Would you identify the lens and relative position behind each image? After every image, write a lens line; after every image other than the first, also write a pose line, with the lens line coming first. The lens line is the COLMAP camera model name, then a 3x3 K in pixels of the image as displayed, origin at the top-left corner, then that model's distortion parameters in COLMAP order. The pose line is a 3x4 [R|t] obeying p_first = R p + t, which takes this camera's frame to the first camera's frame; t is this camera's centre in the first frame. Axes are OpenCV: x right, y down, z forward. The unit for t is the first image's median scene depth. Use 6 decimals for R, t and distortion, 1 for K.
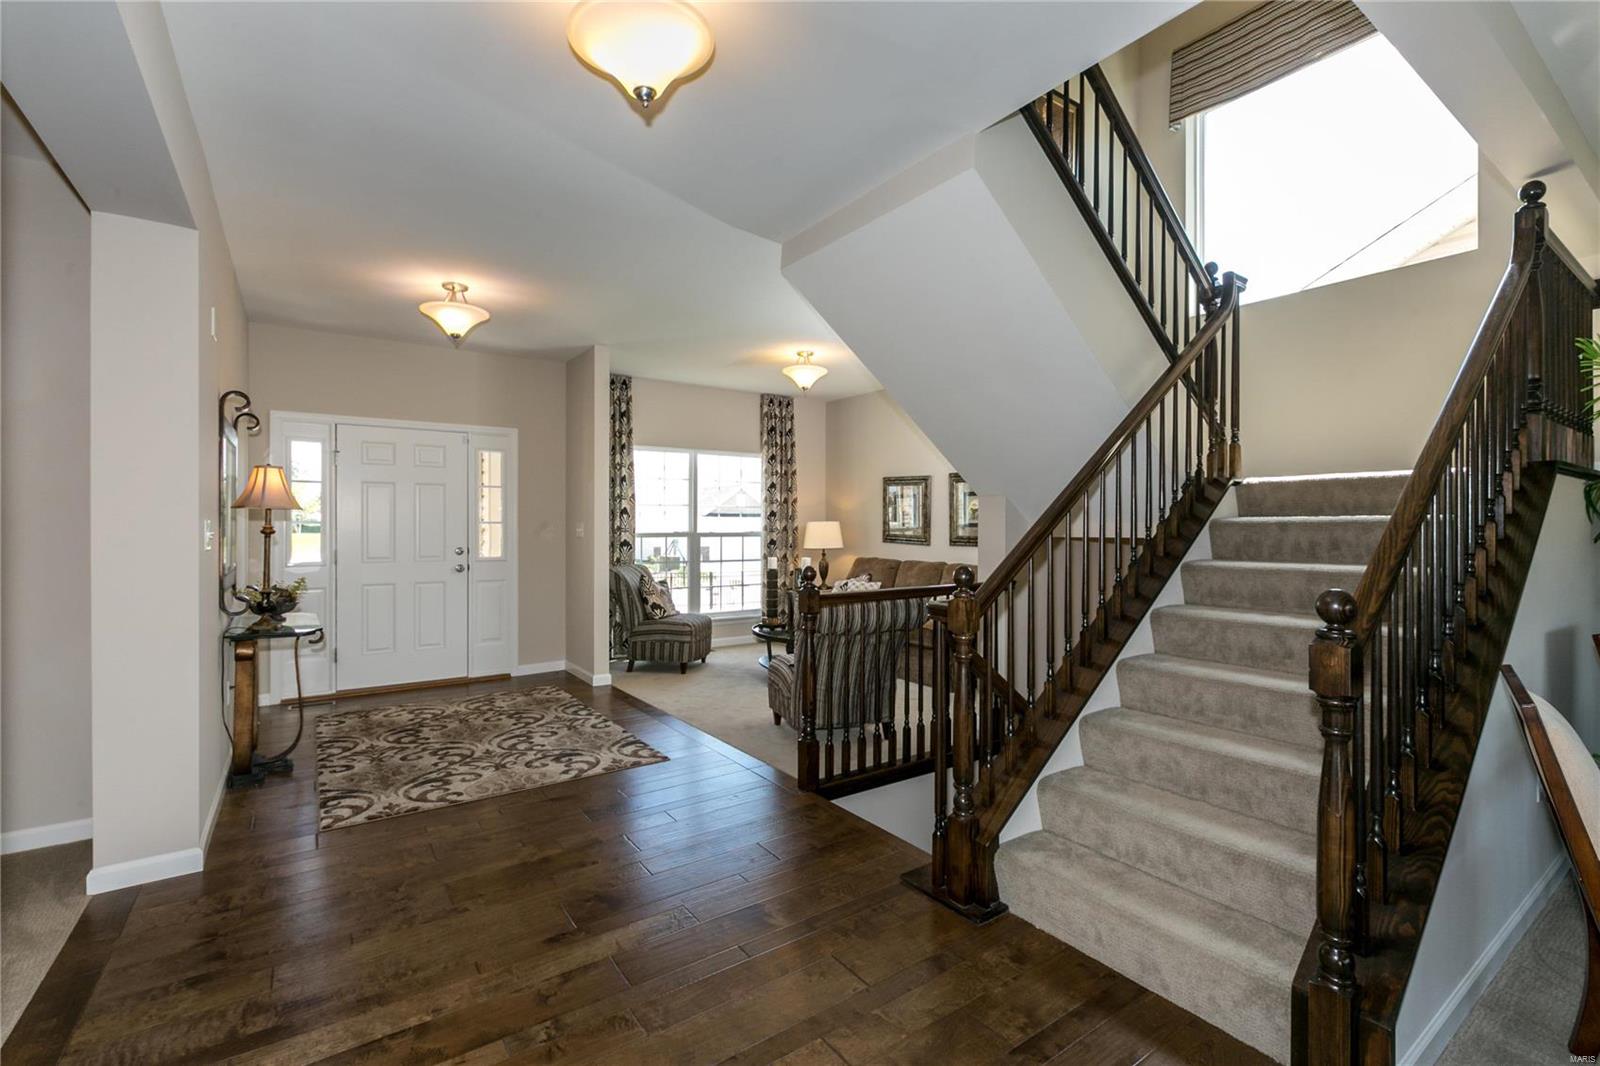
lens RADIAL K [[714.6, 0, 801.2], [0, 714.6, 536.8], [0, 0, 1]] dist [0.000526, -0.000626]
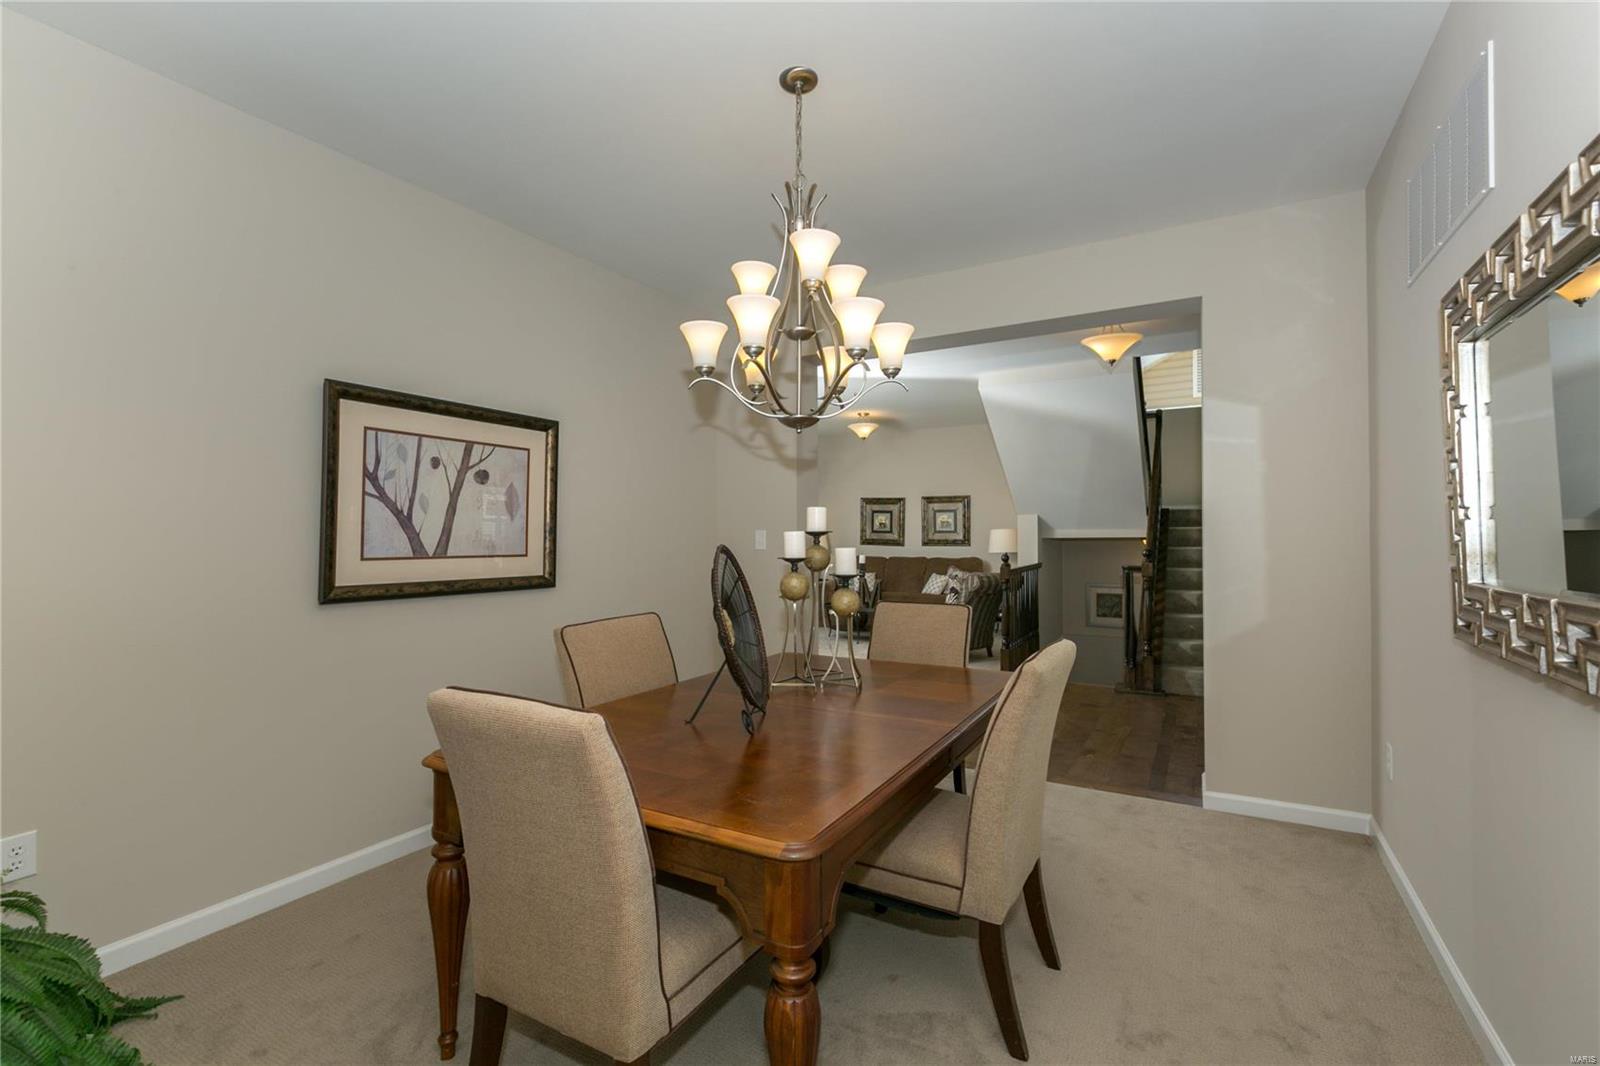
lens RADIAL K [[714.6, 0, 797.6], [0, 714.6, 530.6], [0, 0, 1]] dist [0.000526, -0.000626]
pose [[0.904632, -0.005294, 0.426161, -0.589164], [0.011985, 0.999843, -0.013020, -0.002808], [-0.426025, 0.016885, 0.904554, -0.203493]]
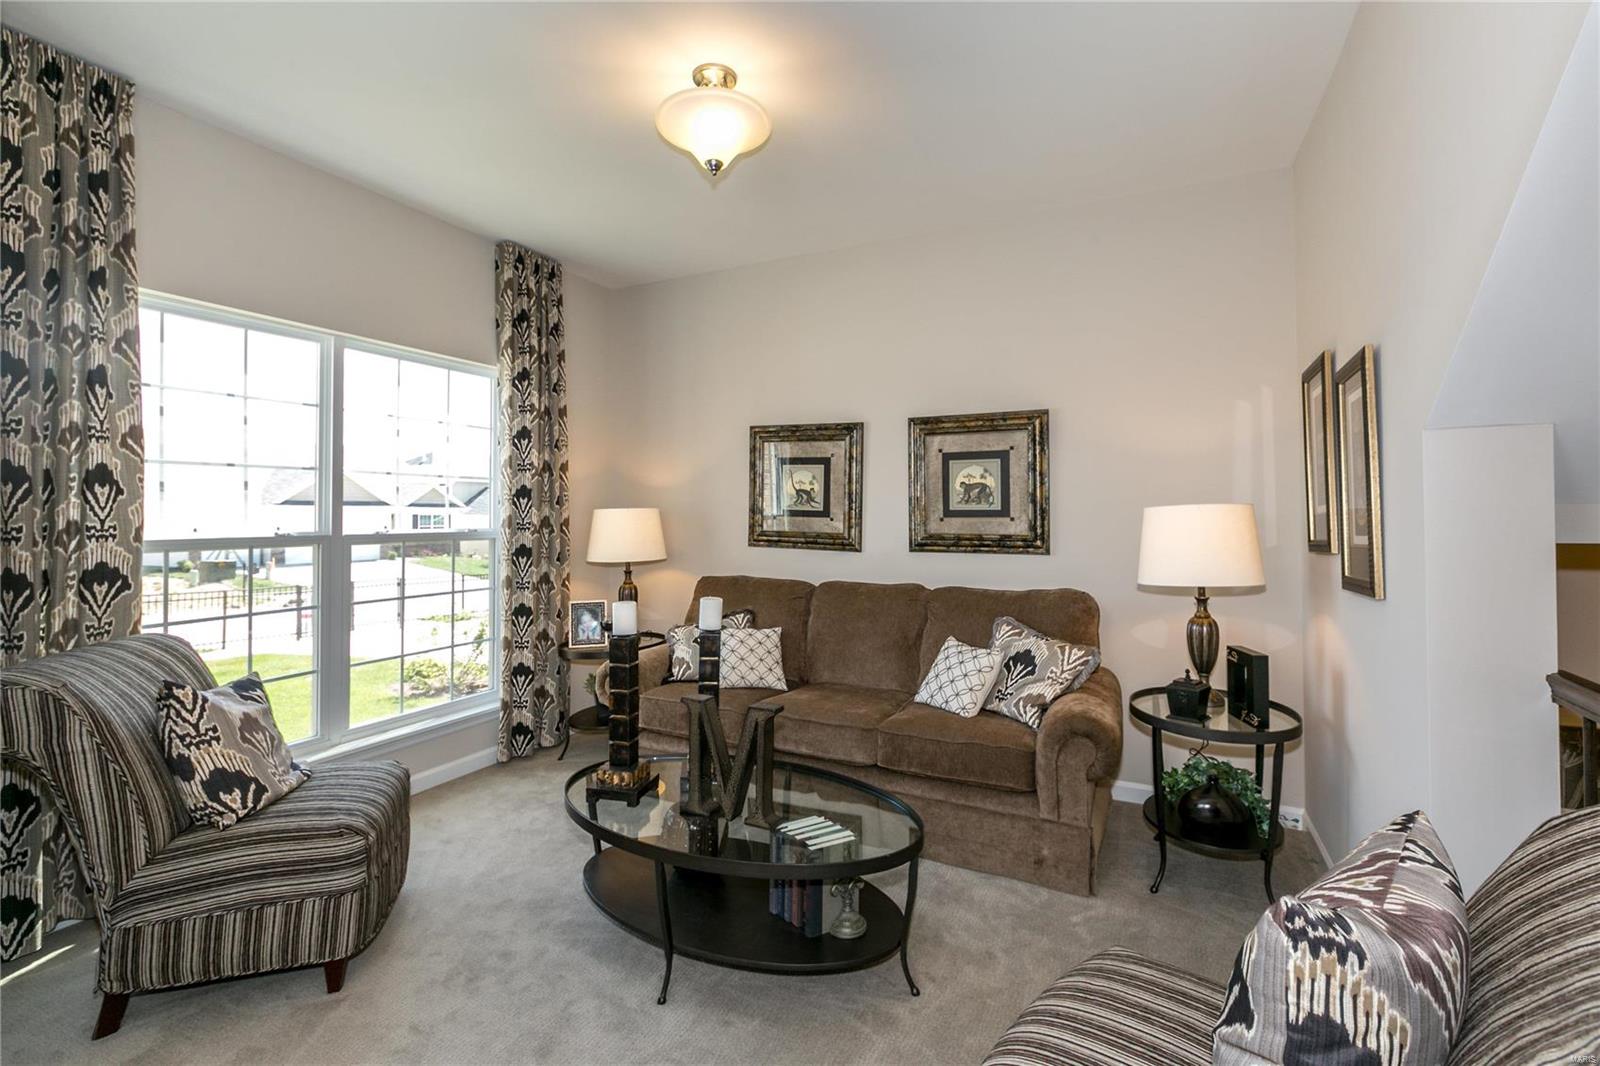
lens RADIAL K [[714.6, 0, 803.0], [0, 714.6, 505.1], [0, 0, 1]] dist [0.000526, -0.000626]
pose [[0.873523, 0.002630, 0.486775, -0.114315], [0.011256, 0.999609, -0.025600, -0.009377], [-0.486652, 0.027841, 0.873152, 0.509685]]
